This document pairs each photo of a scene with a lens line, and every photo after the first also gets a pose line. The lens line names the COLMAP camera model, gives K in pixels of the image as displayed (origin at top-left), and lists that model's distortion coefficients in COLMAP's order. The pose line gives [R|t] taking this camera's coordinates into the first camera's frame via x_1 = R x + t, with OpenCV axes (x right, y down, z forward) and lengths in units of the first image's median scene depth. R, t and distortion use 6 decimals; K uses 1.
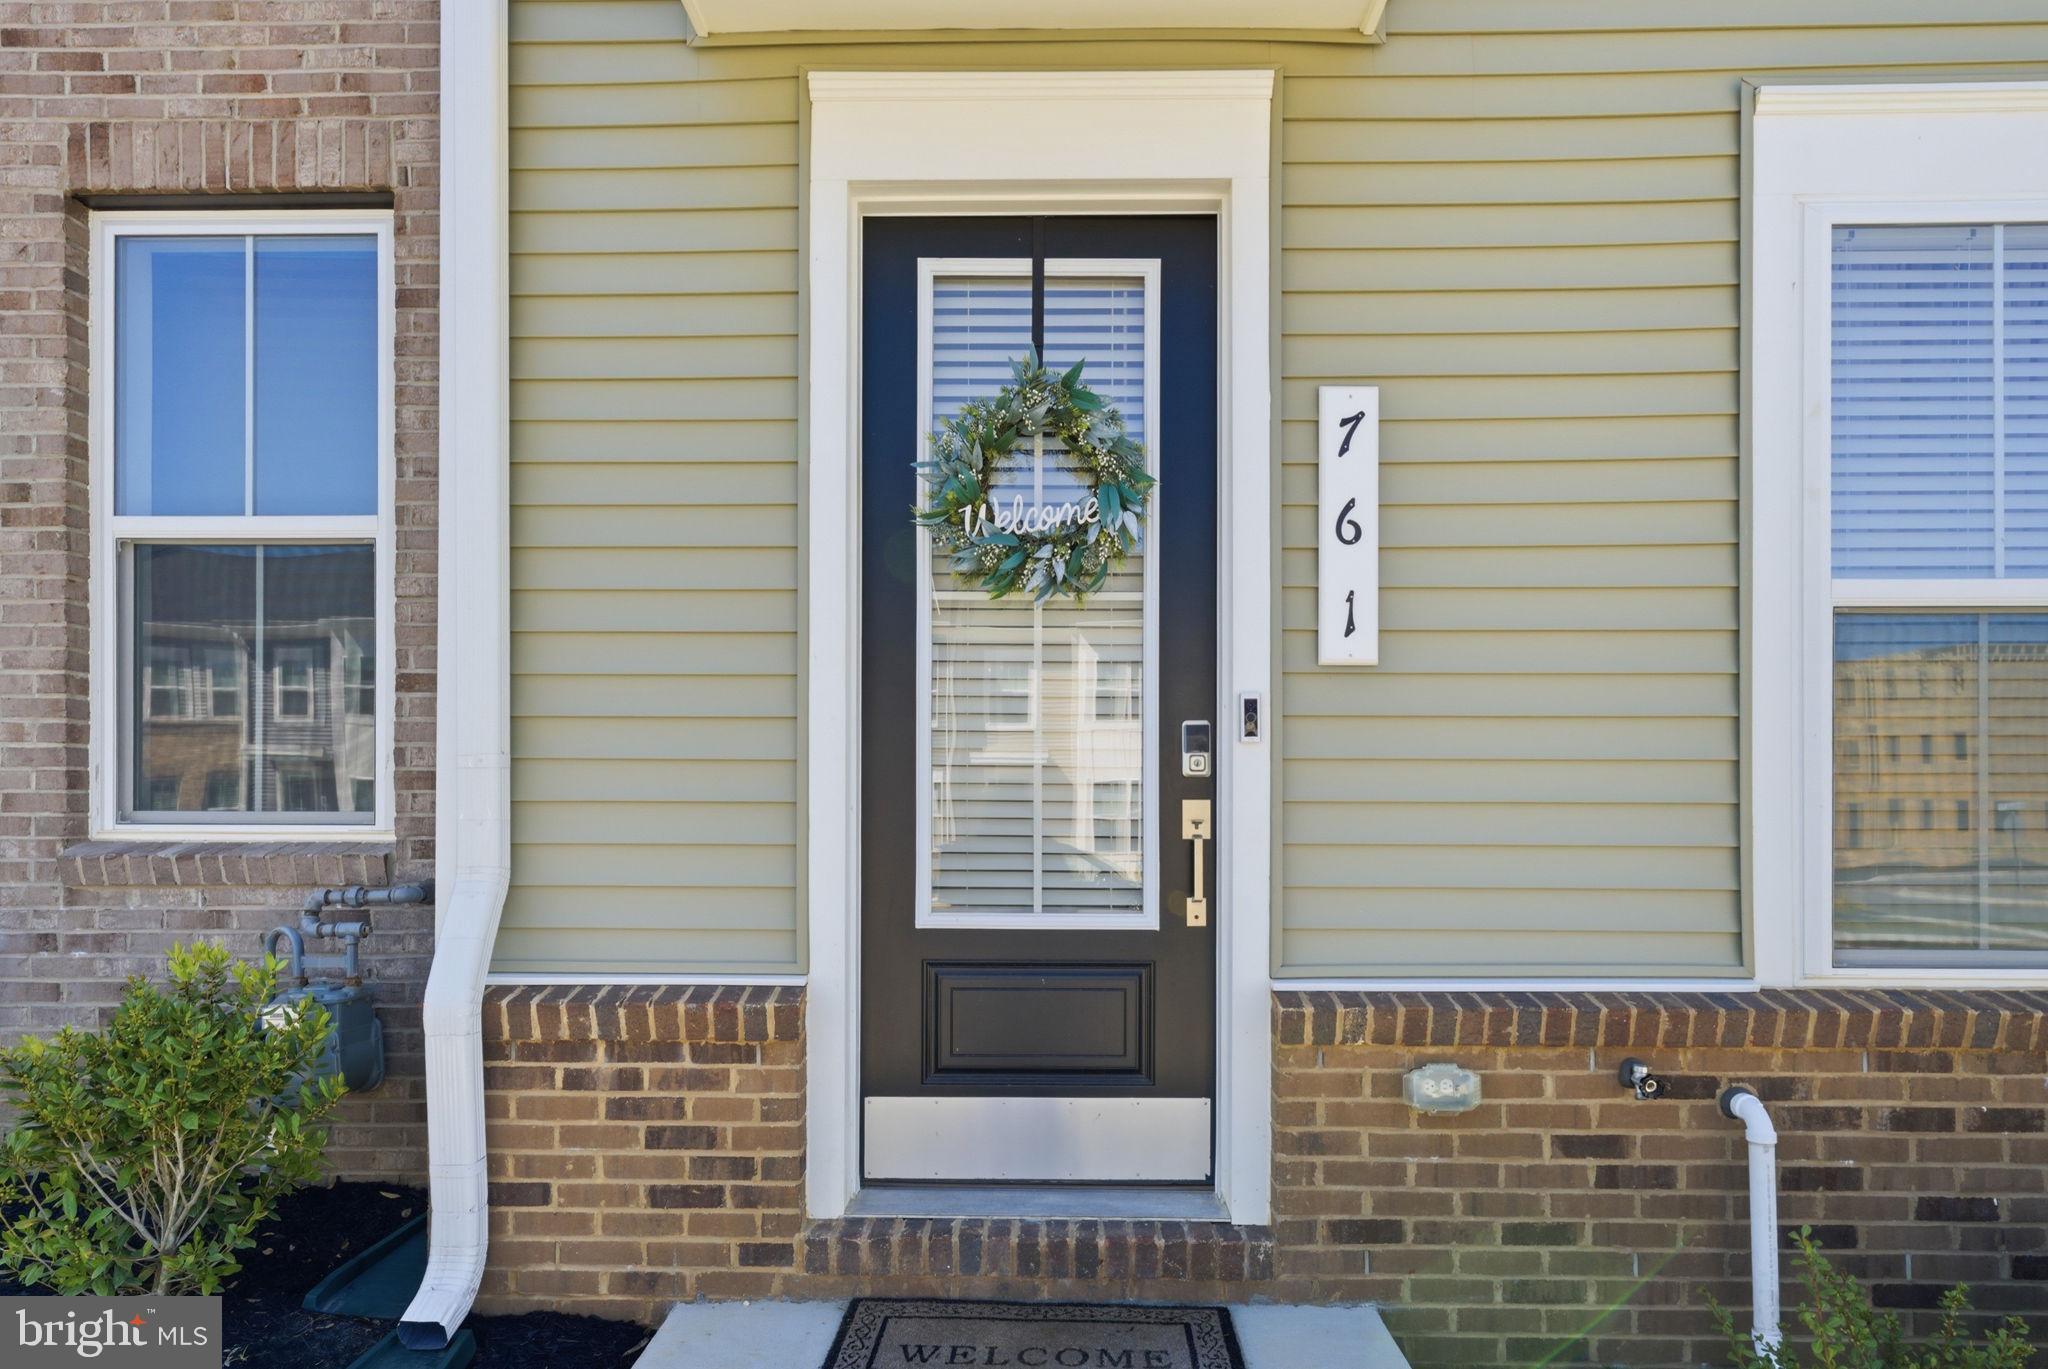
lens RADIAL K [[1158.5, 0, 1024.1], [0, 1158.5, 794.9], [0, 0, 1]] dist [0.000333, 0.001905]
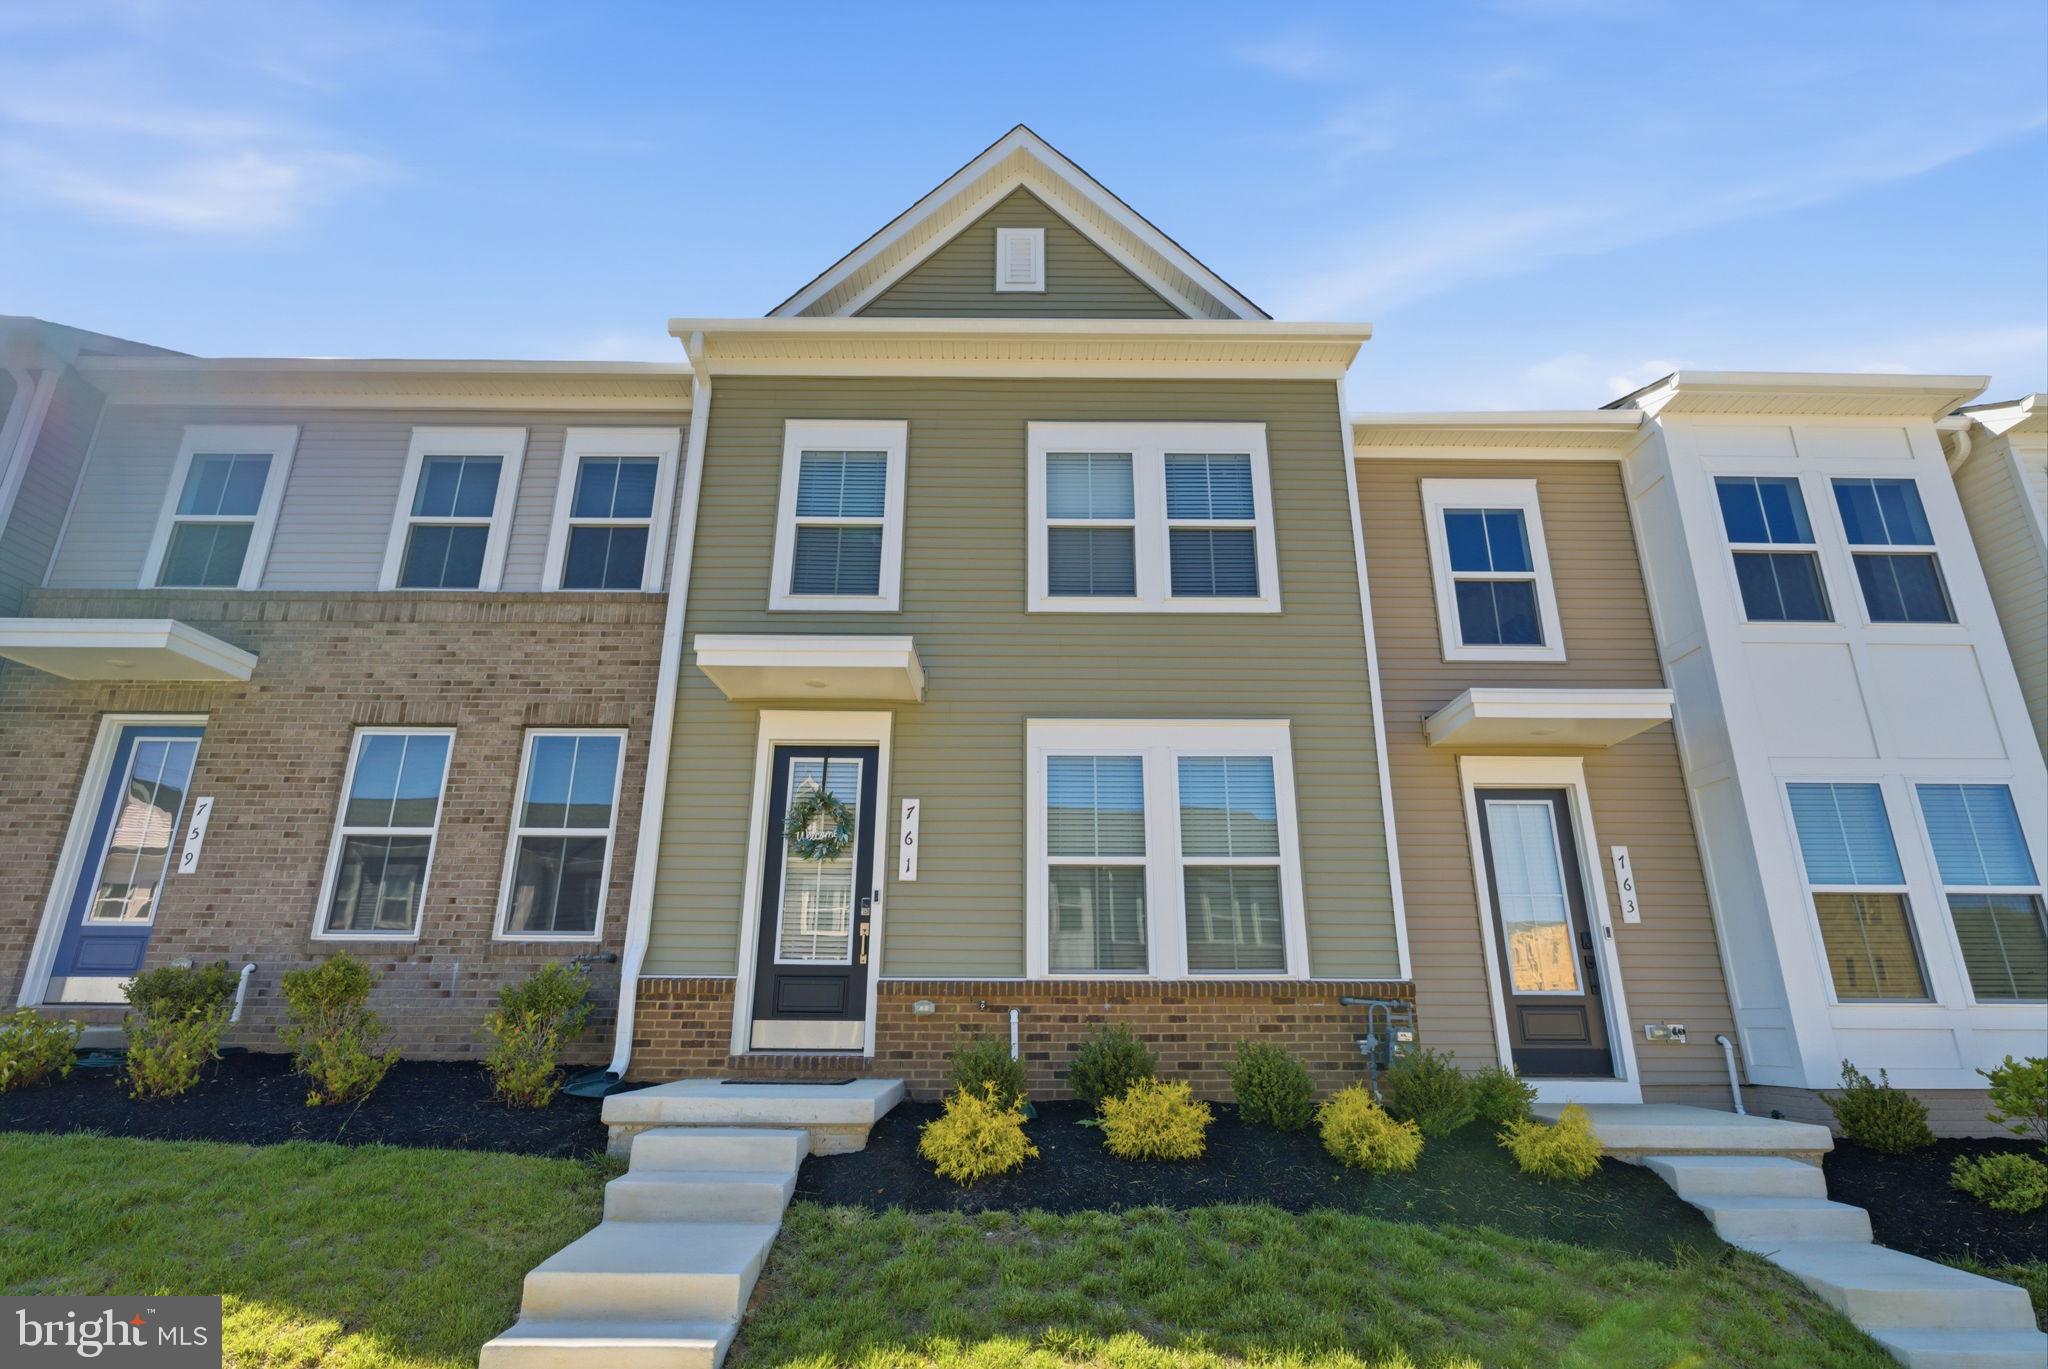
lens RADIAL K [[987.7, 0, 1022.4], [0, 987.7, 697.7], [0, 0, 1]] dist [-0.003884, 0.000243]
pose [[0.999628, 0.011751, 0.024625, 0.538664], [-0.003731, 0.952894, -0.303279, 0.251193], [-0.027029, 0.303074, 0.952584, -1.905946]]
